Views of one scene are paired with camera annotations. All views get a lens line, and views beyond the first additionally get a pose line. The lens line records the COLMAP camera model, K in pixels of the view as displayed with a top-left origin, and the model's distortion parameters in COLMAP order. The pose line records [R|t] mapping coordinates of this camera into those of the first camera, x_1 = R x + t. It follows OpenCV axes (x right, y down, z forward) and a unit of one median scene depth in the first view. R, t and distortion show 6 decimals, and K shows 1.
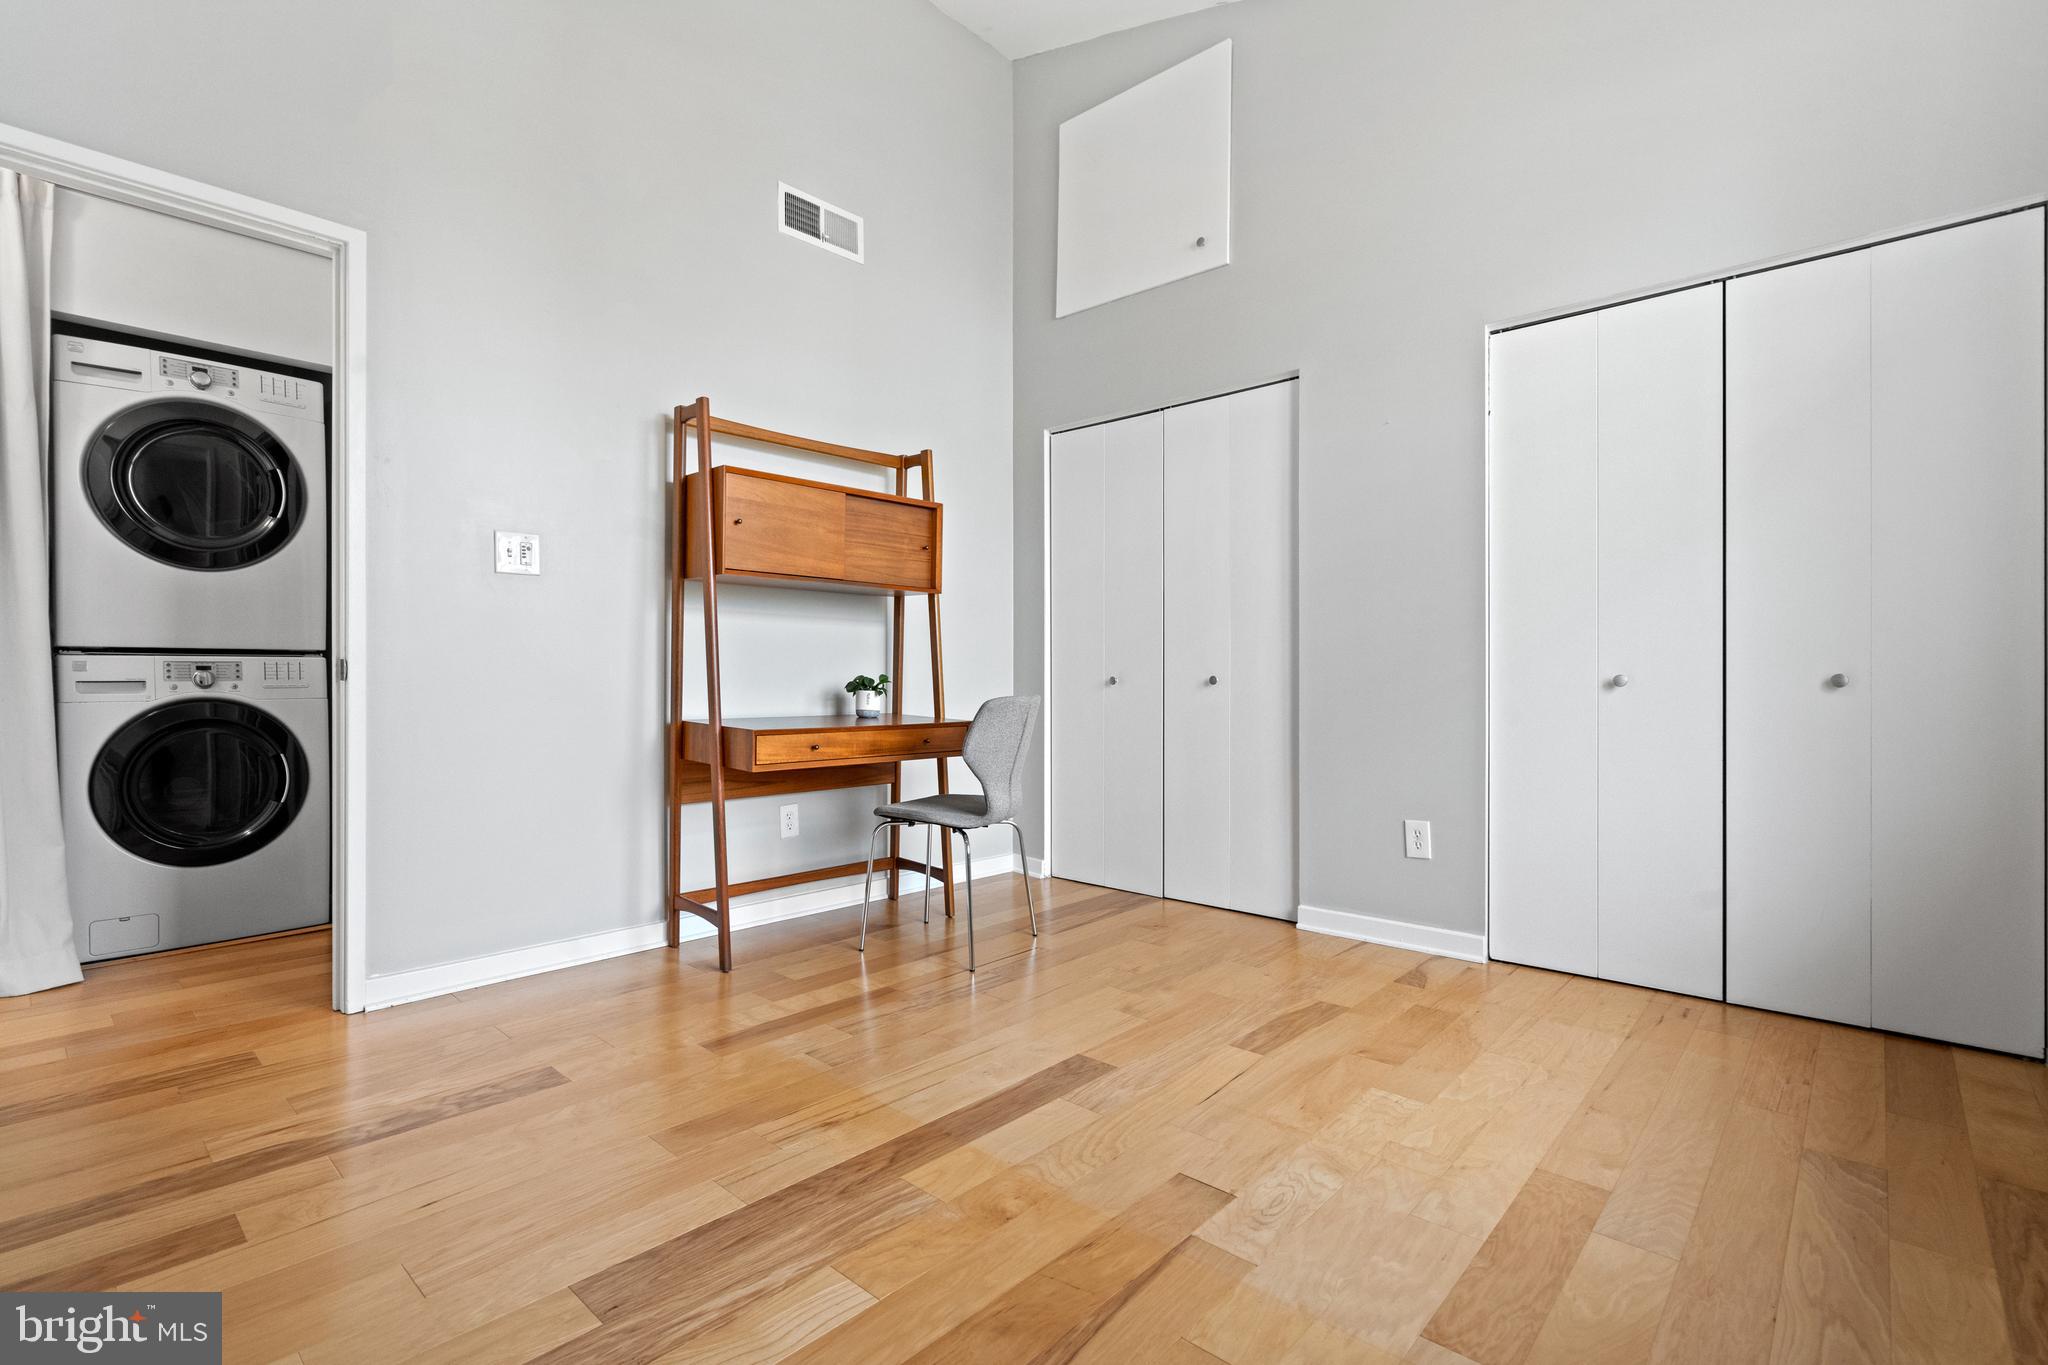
lens RADIAL K [[932.3, 0, 1020.4], [0, 932.3, 686.8], [0, 0, 1]] dist [-0.003704, 0.000618]
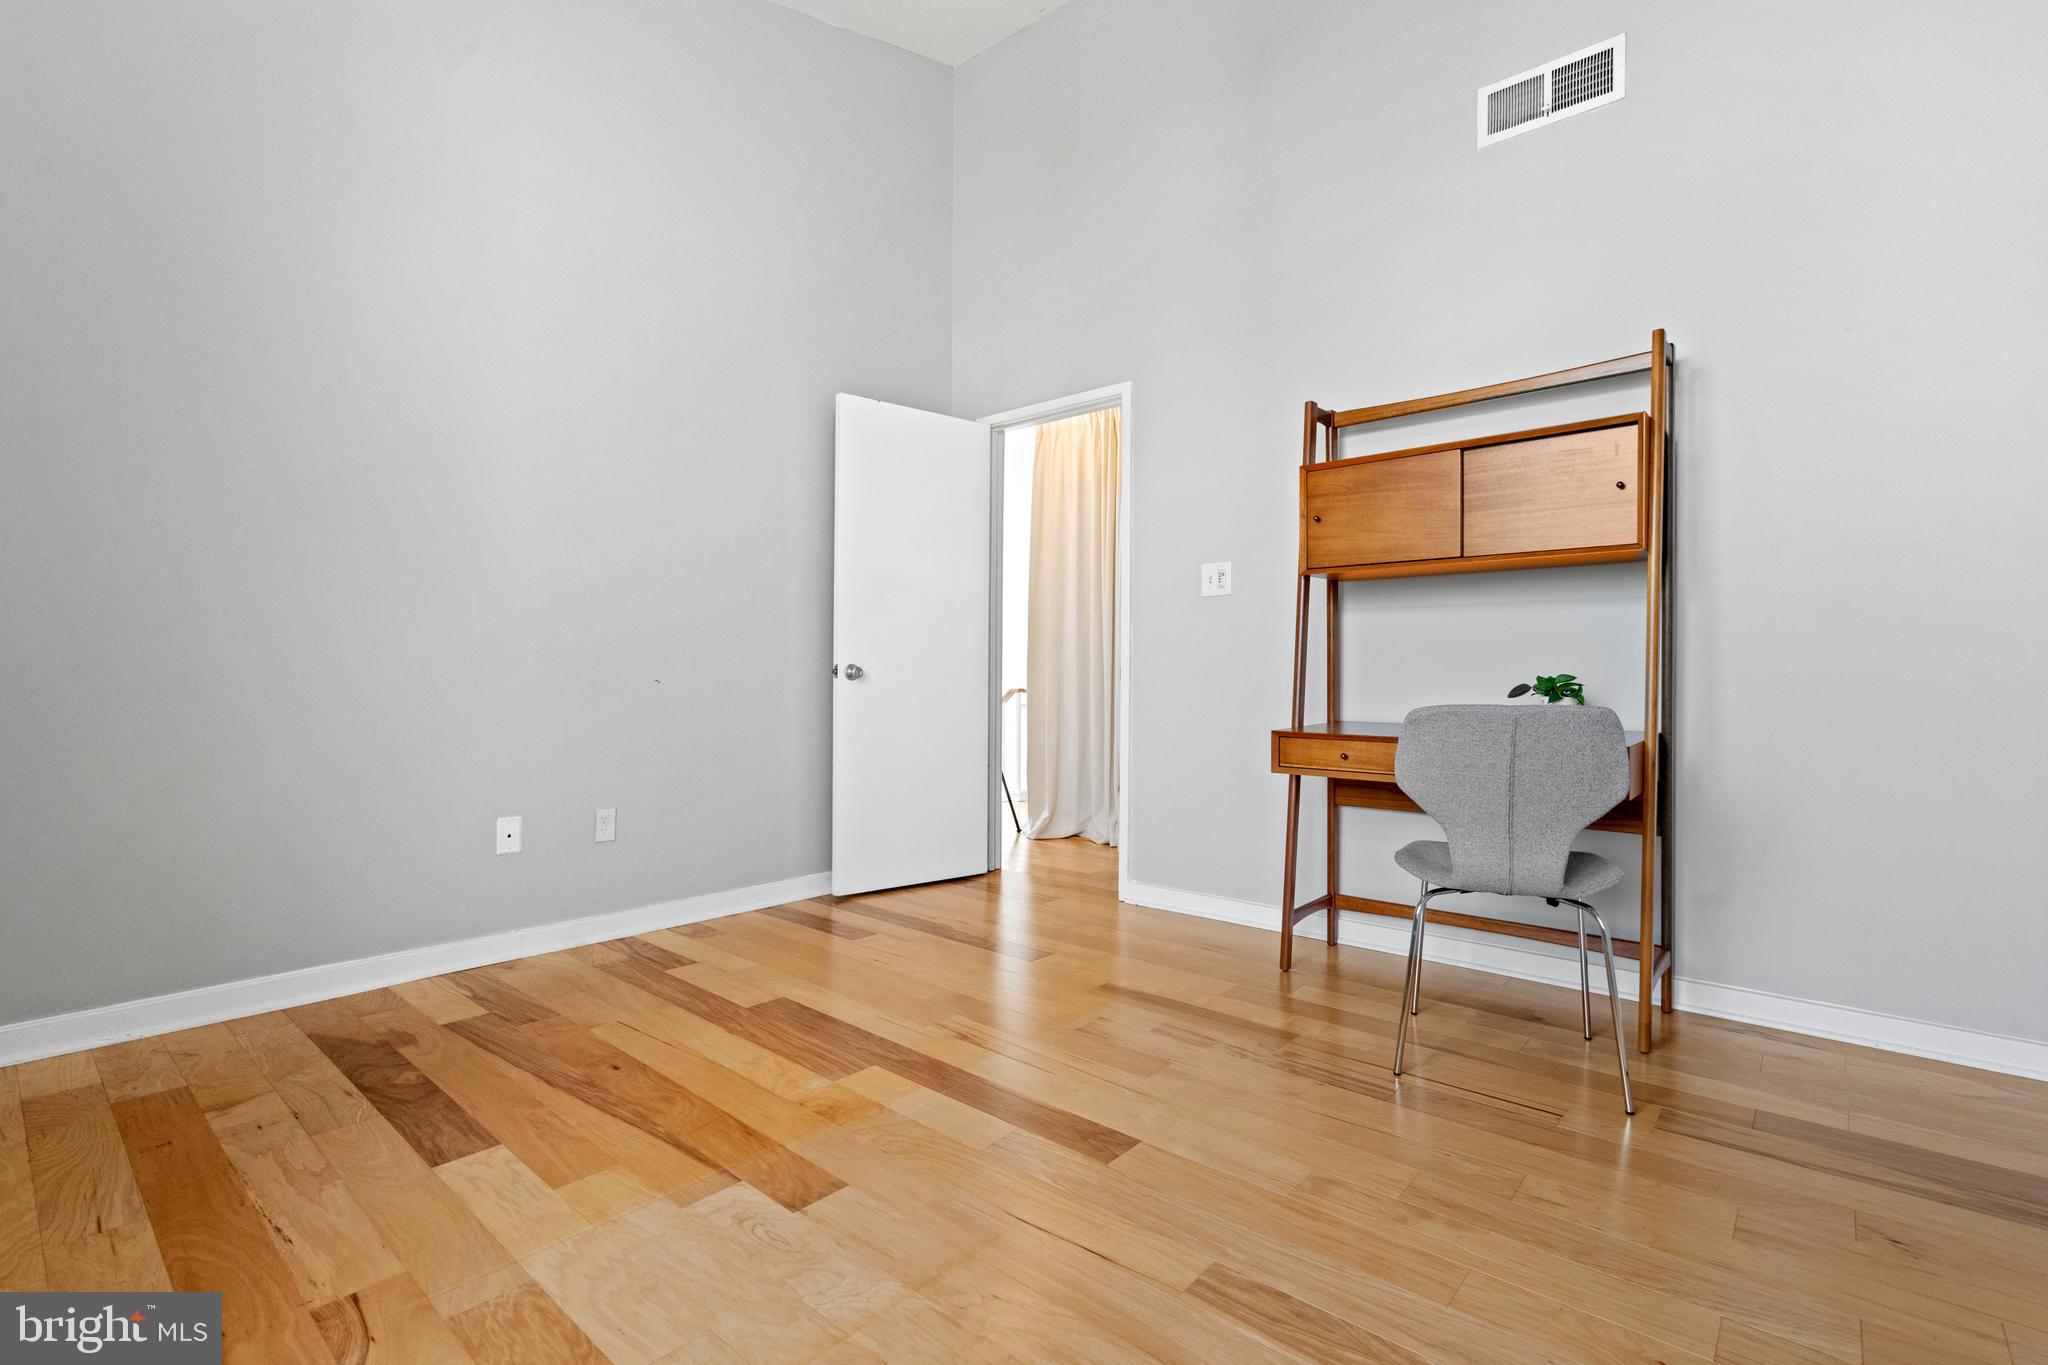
lens RADIAL K [[932.3, 0, 1020.4], [0, 932.3, 675.2], [0, 0, 1]] dist [-0.003704, 0.000618]
pose [[0.021933, -0.007007, -0.999735, 0.699230], [-0.012383, 0.999897, -0.007279, -0.001635], [0.999683, 0.012539, 0.021844, 0.701929]]
